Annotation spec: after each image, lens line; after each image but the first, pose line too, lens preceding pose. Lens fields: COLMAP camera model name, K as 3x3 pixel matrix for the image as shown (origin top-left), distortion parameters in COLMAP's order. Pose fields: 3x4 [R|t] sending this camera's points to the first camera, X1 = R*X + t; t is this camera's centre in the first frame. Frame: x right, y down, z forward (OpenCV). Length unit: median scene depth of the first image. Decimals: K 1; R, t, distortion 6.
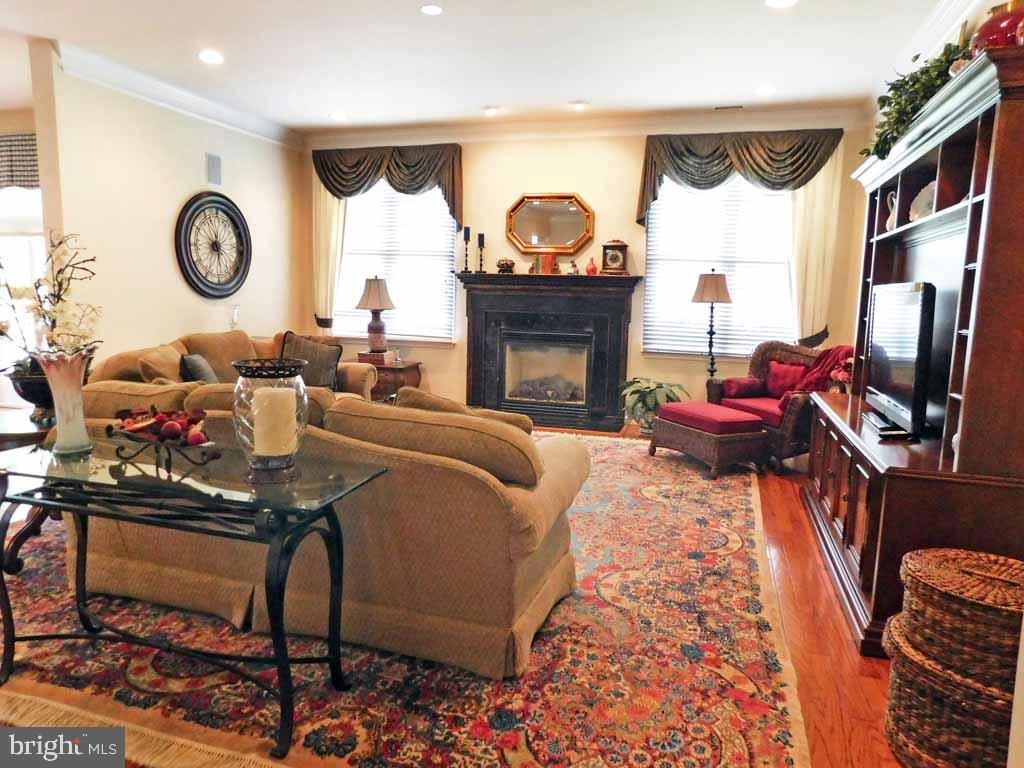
lens RADIAL K [[681.0, 0, 511.6], [0, 681.0, 382.0], [0, 0, 1]] dist [-0.076466, 0.067130]
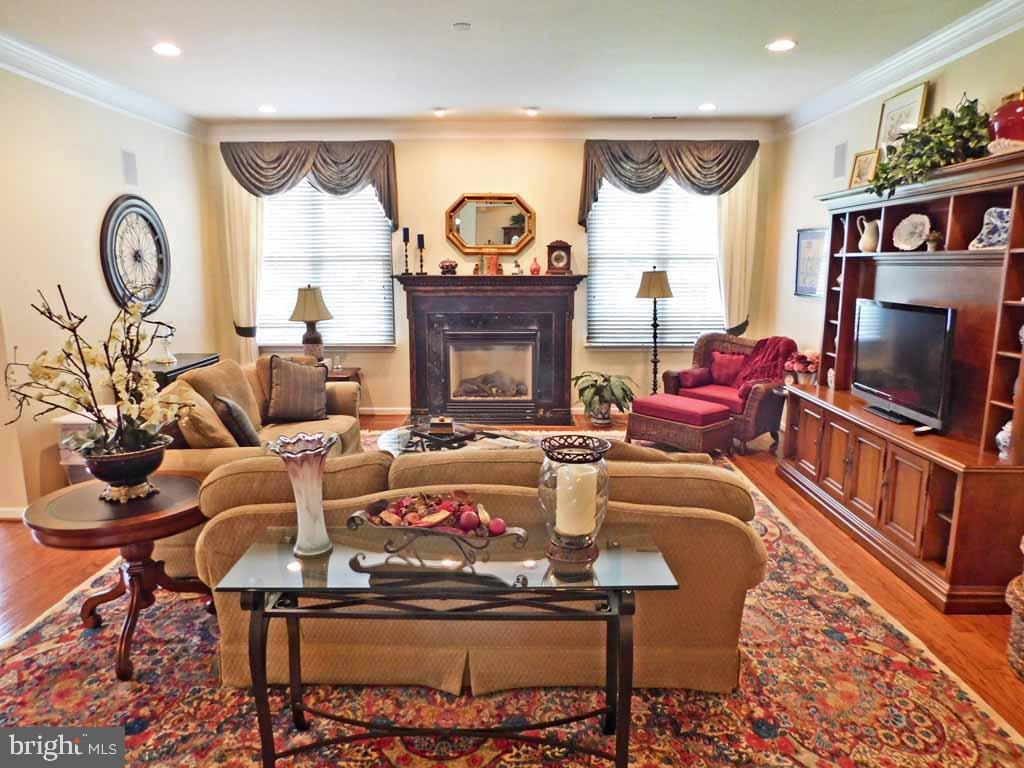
lens RADIAL K [[681.6, 0, 512.0], [0, 681.6, 384.0], [0, 0, 1]] dist [-0.076308, 0.061610]
pose [[0.959002, -0.073295, 0.273756, -0.216991], [0.059755, 0.996556, 0.057485, -0.055075], [-0.277026, -0.038770, 0.960080, 0.013461]]
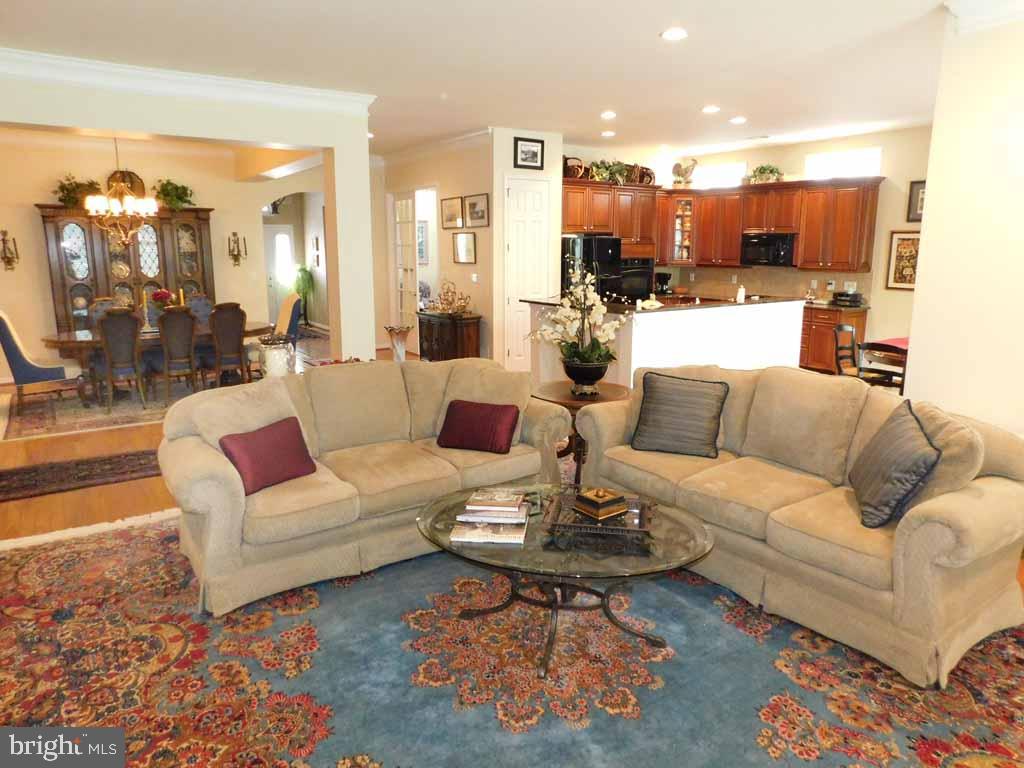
lens RADIAL K [[681.0, 0, 511.6], [0, 681.0, 382.0], [0, 0, 1]] dist [-0.076466, 0.067130]
pose [[-0.625779, 0.129878, -0.769111, 0.239495], [-0.116068, 0.959556, 0.256476, -0.154634], [0.771316, 0.249766, -0.585395, 0.842311]]
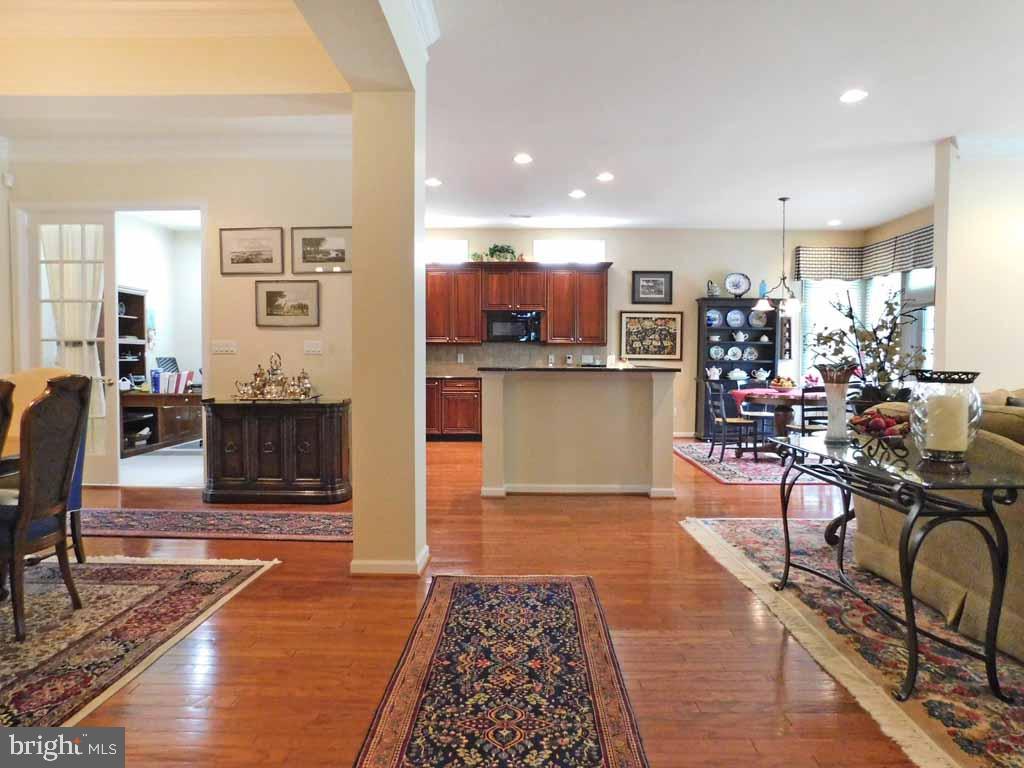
lens RADIAL K [[681.0, 0, 511.6], [0, 681.0, 382.0], [0, 0, 1]] dist [-0.076466, 0.067130]
pose [[0.273926, 0.006920, -0.961726, 0.169032], [-0.120728, 0.992312, -0.027246, 0.033717], [0.954143, 0.123571, 0.272655, -0.012818]]
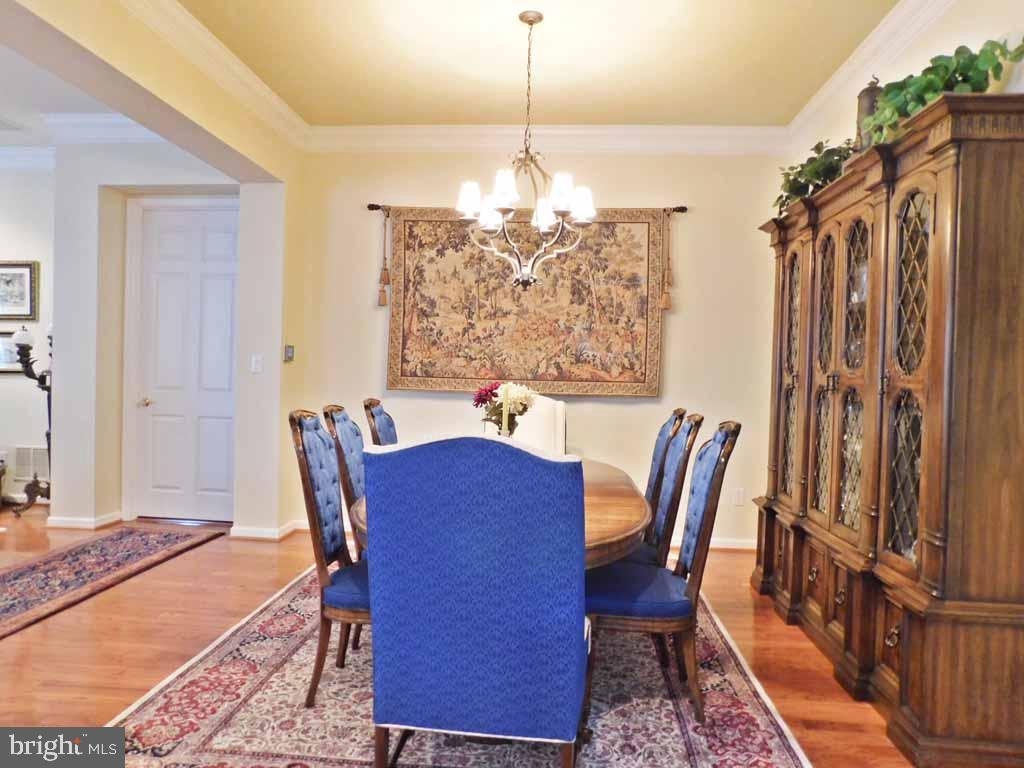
lens RADIAL K [[681.0, 0, 511.6], [0, 681.0, 382.0], [0, 0, 1]] dist [-0.076466, 0.067130]
pose [[-0.219493, -0.043212, 0.974657, -0.729393], [0.094864, 0.993339, 0.065404, 0.020886], [-0.970991, 0.106815, -0.213932, -0.201709]]
